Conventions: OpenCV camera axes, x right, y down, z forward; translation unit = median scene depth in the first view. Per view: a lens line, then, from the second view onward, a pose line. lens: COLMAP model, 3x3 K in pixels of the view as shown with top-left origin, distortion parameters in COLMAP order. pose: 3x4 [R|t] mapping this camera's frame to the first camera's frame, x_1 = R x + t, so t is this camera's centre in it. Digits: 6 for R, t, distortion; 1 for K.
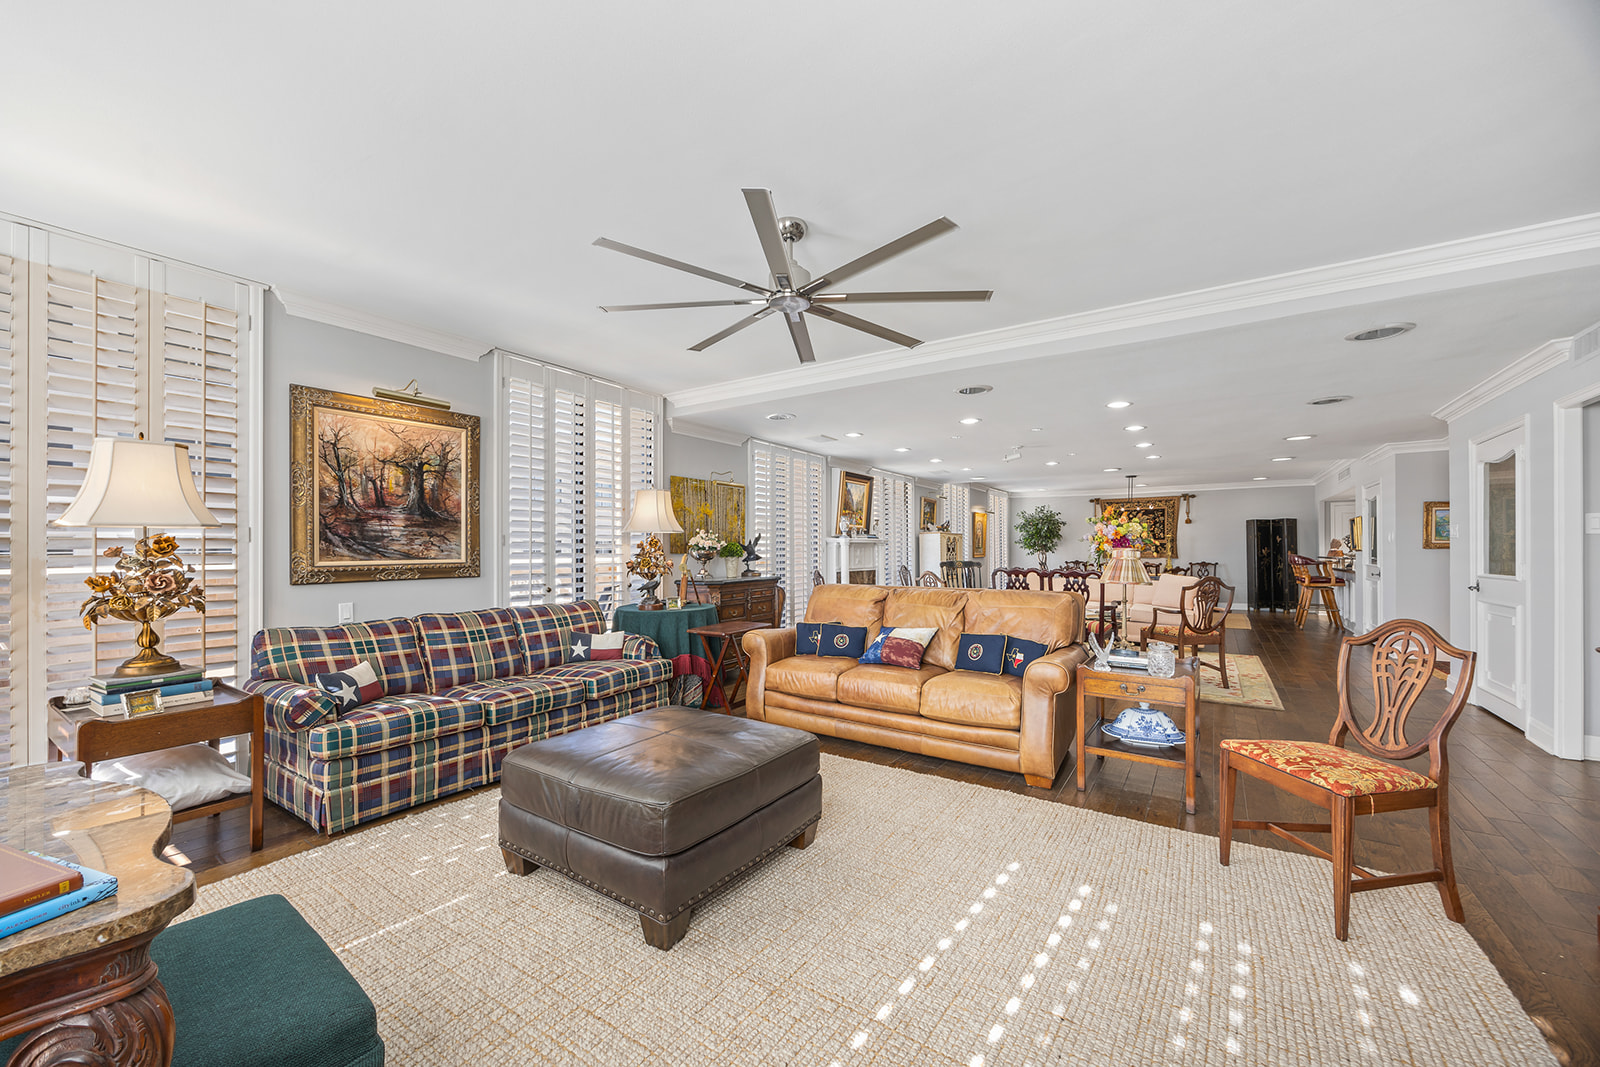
lens RADIAL K [[634.7, 0, 802.4], [0, 634.7, 539.6], [0, 0, 1]] dist [-0.005936, 0.000014]
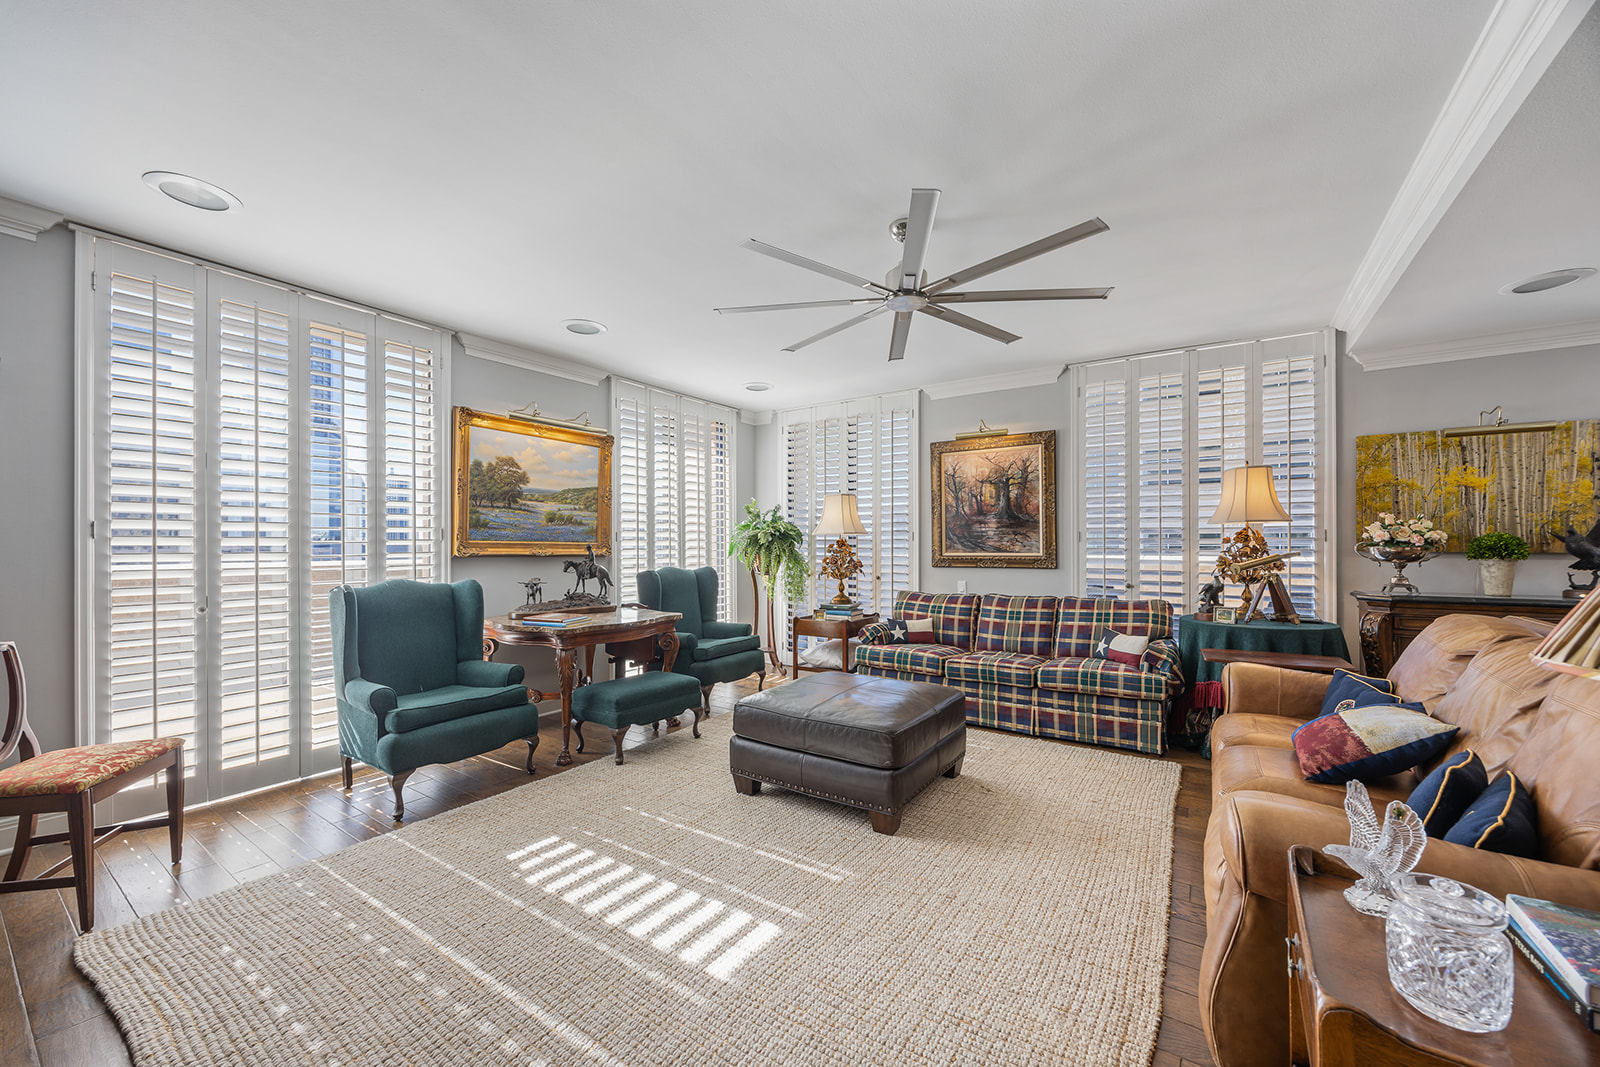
lens RADIAL K [[634.7, 0, 806.6], [0, 634.7, 541.1], [0, 0, 1]] dist [-0.005936, 0.000014]
pose [[-0.033280, 0.004196, -0.999437, 0.722953], [0.020343, 0.999787, 0.003520, -0.005301], [0.999239, -0.020215, -0.033358, 0.635251]]
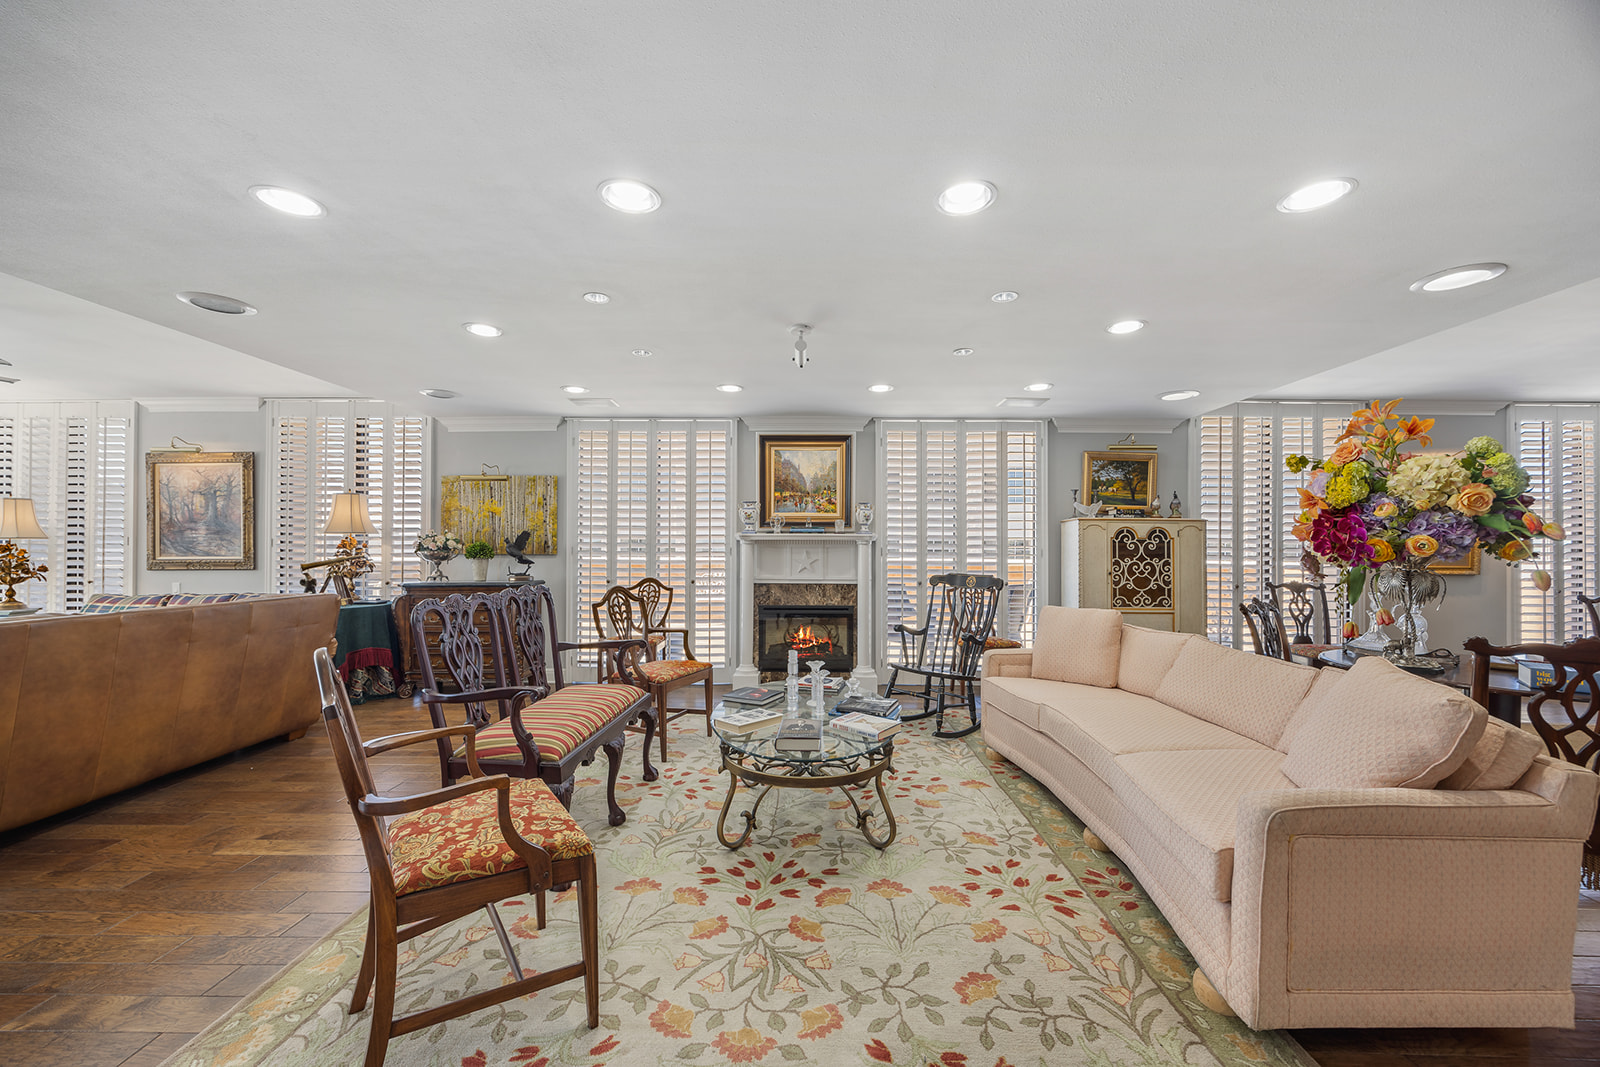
lens RADIAL K [[639.9, 0, 787.6], [0, 639.9, 540.8], [0, 0, 1]] dist [-0.001480, 0.000007]
pose [[0.509387, 0.001785, -0.860535, 1.365774], [0.011082, 0.999901, 0.008634, -0.002877], [0.860466, -0.013934, 0.509317, 1.401335]]
